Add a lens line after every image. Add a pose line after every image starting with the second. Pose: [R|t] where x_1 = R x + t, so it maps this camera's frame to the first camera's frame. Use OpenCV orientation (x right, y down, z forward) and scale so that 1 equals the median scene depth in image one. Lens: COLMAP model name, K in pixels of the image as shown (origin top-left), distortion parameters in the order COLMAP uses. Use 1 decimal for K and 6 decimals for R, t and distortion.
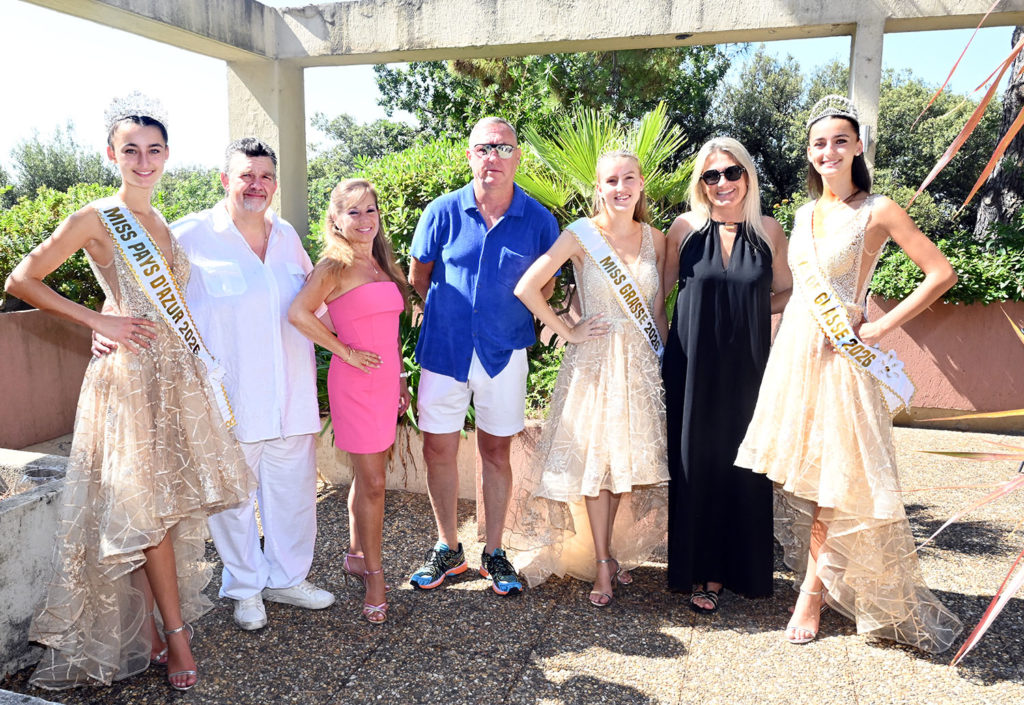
lens RADIAL K [[865.4, 0, 475.9], [0, 865.4, 356.7], [0, 0, 1]] dist [-0.003460, 0.002947]
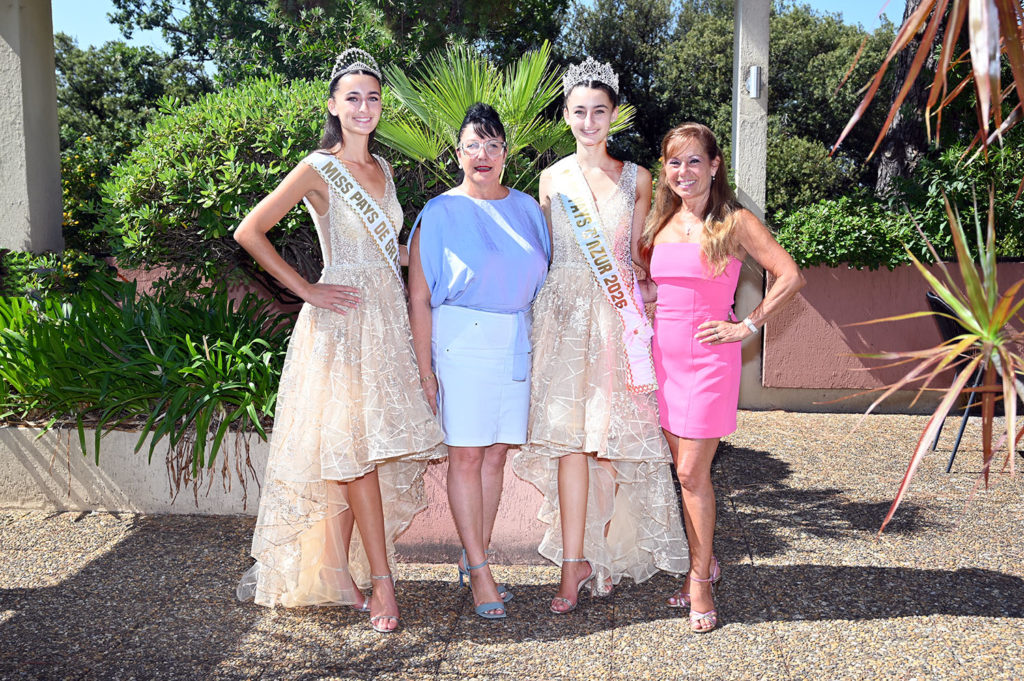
lens RADIAL K [[1194.0, 0, 512.0], [0, 1194.0, 340.5], [0, 0, 1]] dist [-0.004672, 0.006180]
pose [[0.974820, -0.035857, 0.220092, -0.054809], [0.041233, 0.998952, -0.019882, 0.018685], [-0.219148, 0.028457, 0.975277, -0.094718]]
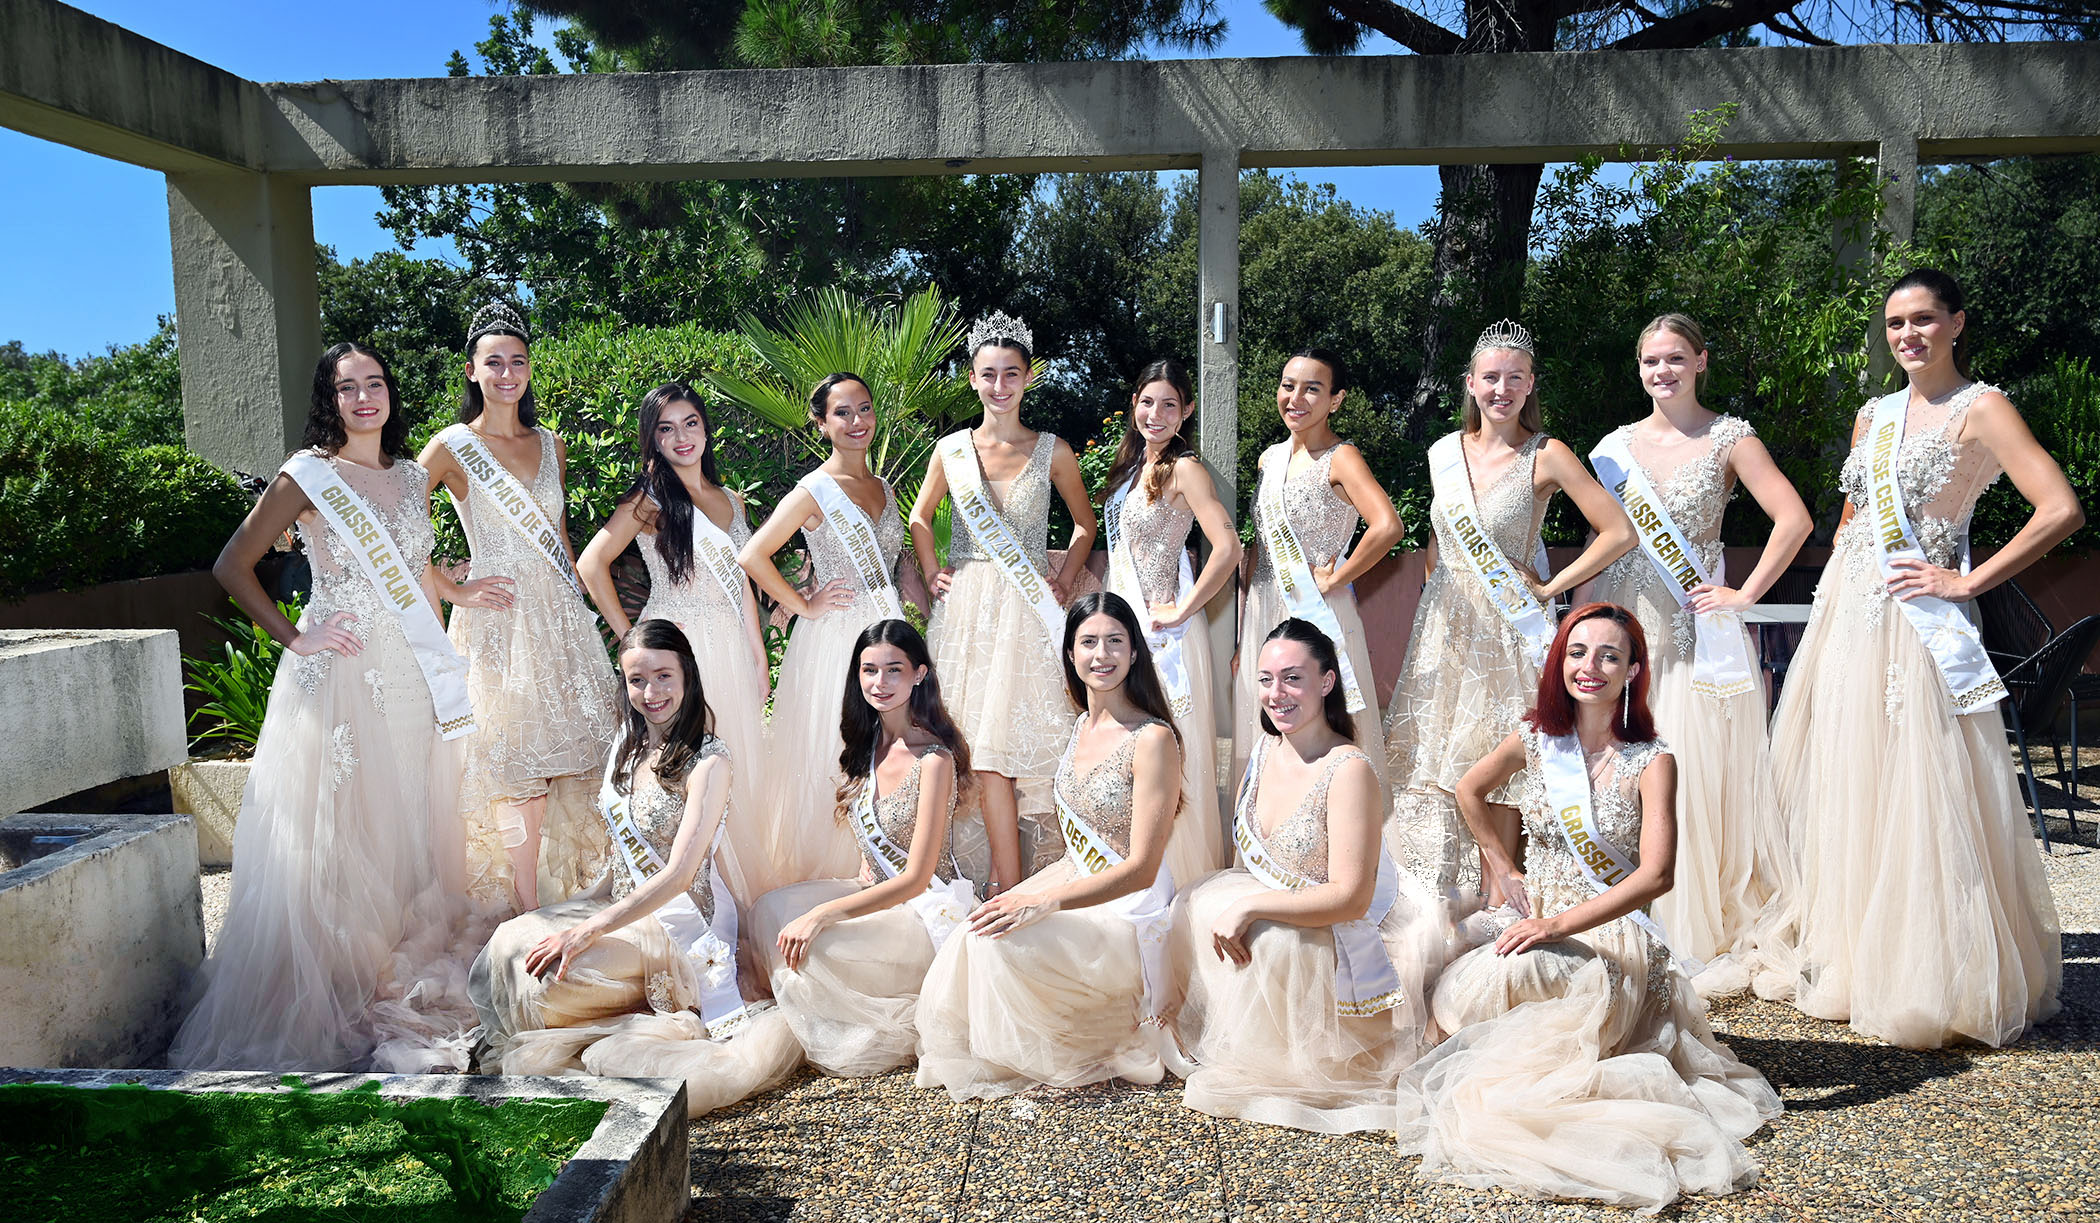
lens RADIAL K [[1692.9, 0, 1045.8], [0, 1692.9, 702.8], [0, 0, 1]] dist [-0.000019, -0.001254]
pose [[0.962820, -0.053422, 0.264809, -0.051969], [0.054870, 0.998492, 0.001935, 0.035333], [-0.264513, 0.012667, 0.964299, -0.228462]]
